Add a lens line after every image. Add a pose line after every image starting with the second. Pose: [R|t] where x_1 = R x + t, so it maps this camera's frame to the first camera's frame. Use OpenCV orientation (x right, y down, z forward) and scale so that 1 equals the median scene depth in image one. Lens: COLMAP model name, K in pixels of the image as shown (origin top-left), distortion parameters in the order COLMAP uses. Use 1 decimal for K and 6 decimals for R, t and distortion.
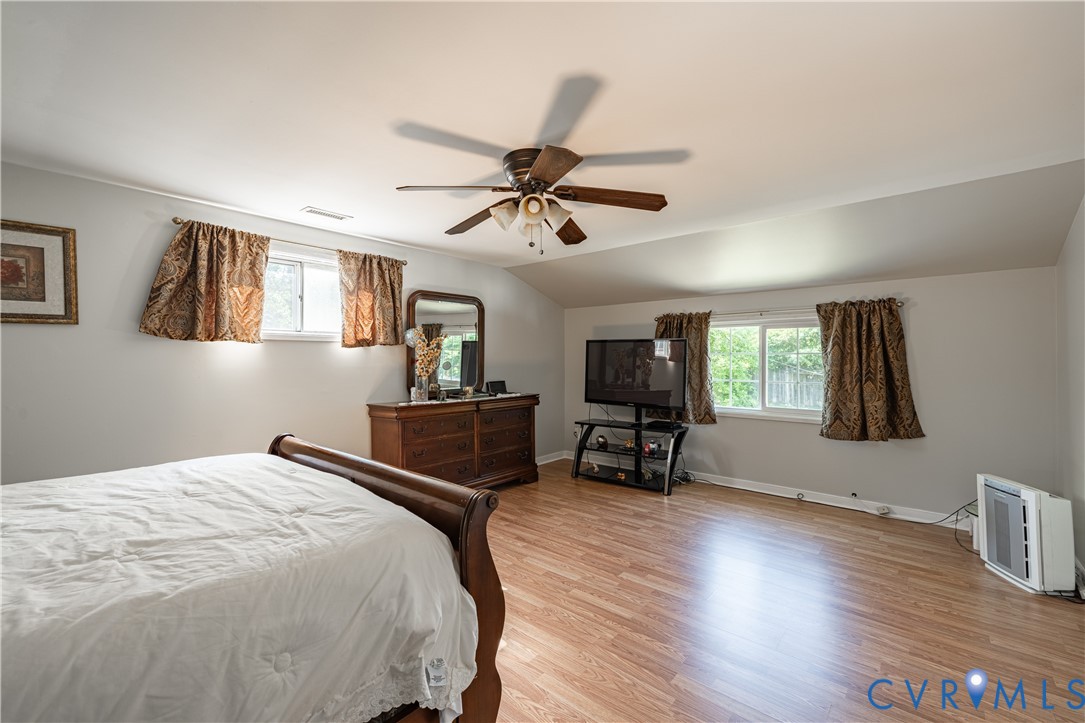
lens RADIAL K [[453.5, 0, 541.6], [0, 453.5, 356.2], [0, 0, 1]] dist [-0.000684, -0.000971]
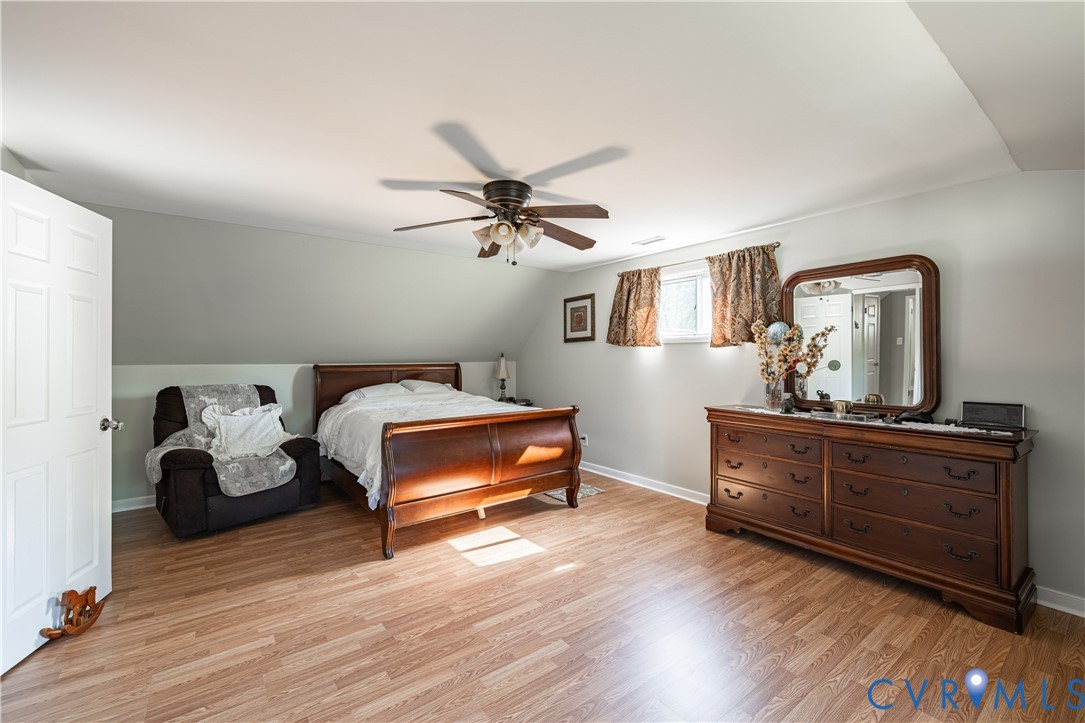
lens RADIAL K [[453.5, 0, 541.6], [0, 453.5, 356.2], [0, 0, 1]] dist [-0.000684, -0.000971]
pose [[-0.213078, 0.002157, -0.977033, 0.801857], [0.007932, 0.999968, 0.000478, -0.002681], [0.977003, -0.007648, -0.213089, 0.972810]]
